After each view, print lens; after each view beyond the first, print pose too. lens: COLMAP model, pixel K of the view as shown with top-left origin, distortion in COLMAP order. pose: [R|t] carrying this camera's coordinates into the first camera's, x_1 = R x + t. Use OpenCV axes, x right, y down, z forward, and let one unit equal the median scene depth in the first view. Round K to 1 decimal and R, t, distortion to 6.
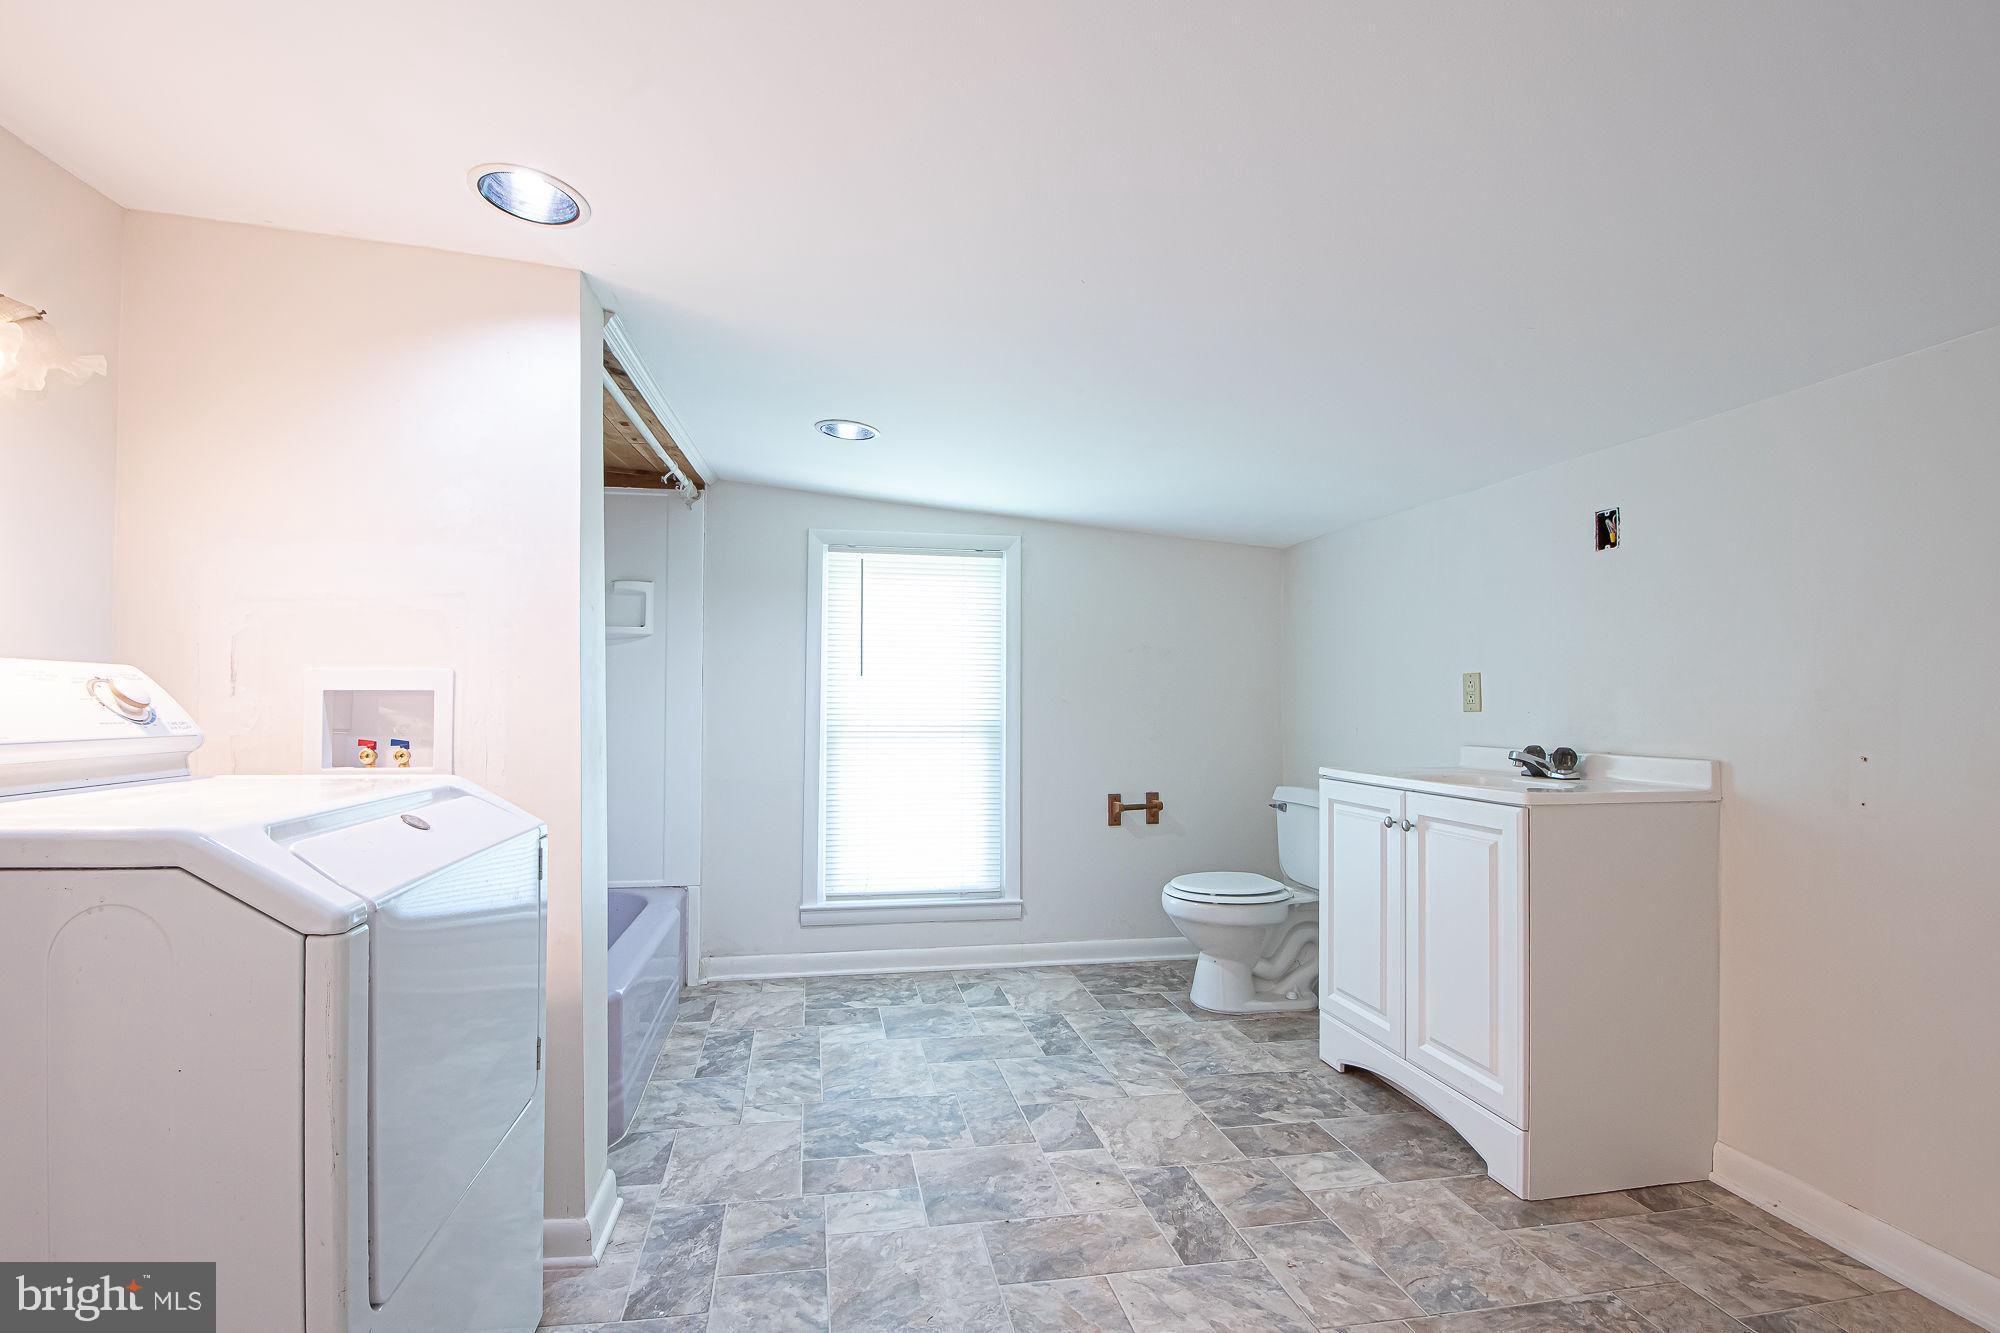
lens RADIAL K [[924.0, 0, 1000.7], [0, 924.0, 689.4], [0, 0, 1]] dist [0.015697, -0.021624]
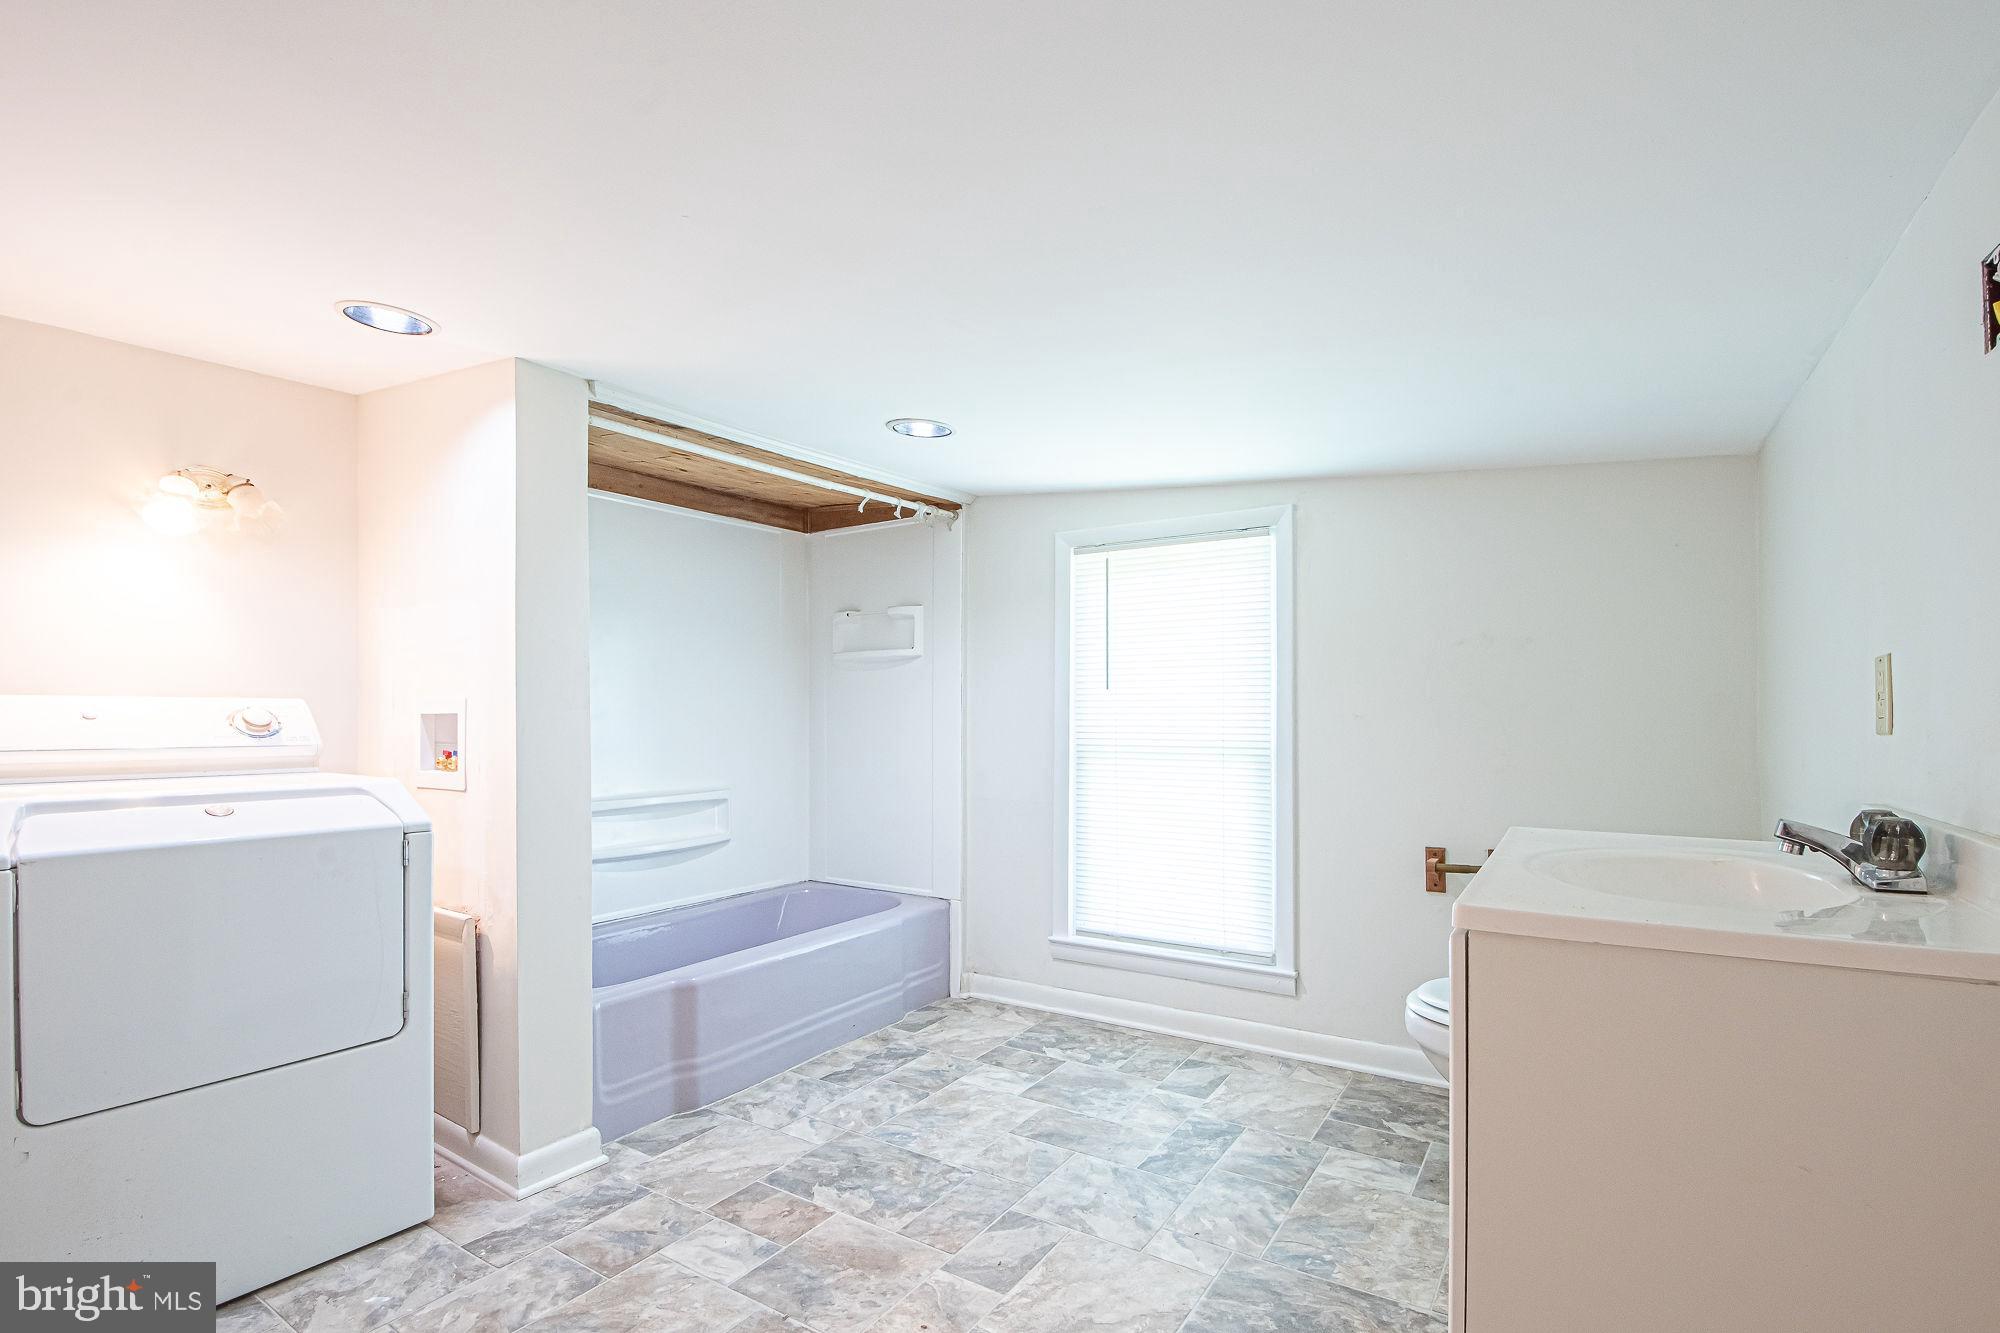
lens RADIAL K [[953.7, 0, 1001.4], [0, 953.7, 713.2], [0, 0, 1]] dist [0.014199, -0.025621]
pose [[0.729965, -0.008003, -0.683438, 0.430839], [0.014737, 0.999883, 0.004031, 0.003257], [0.683326, -0.013014, 0.729998, 0.274235]]
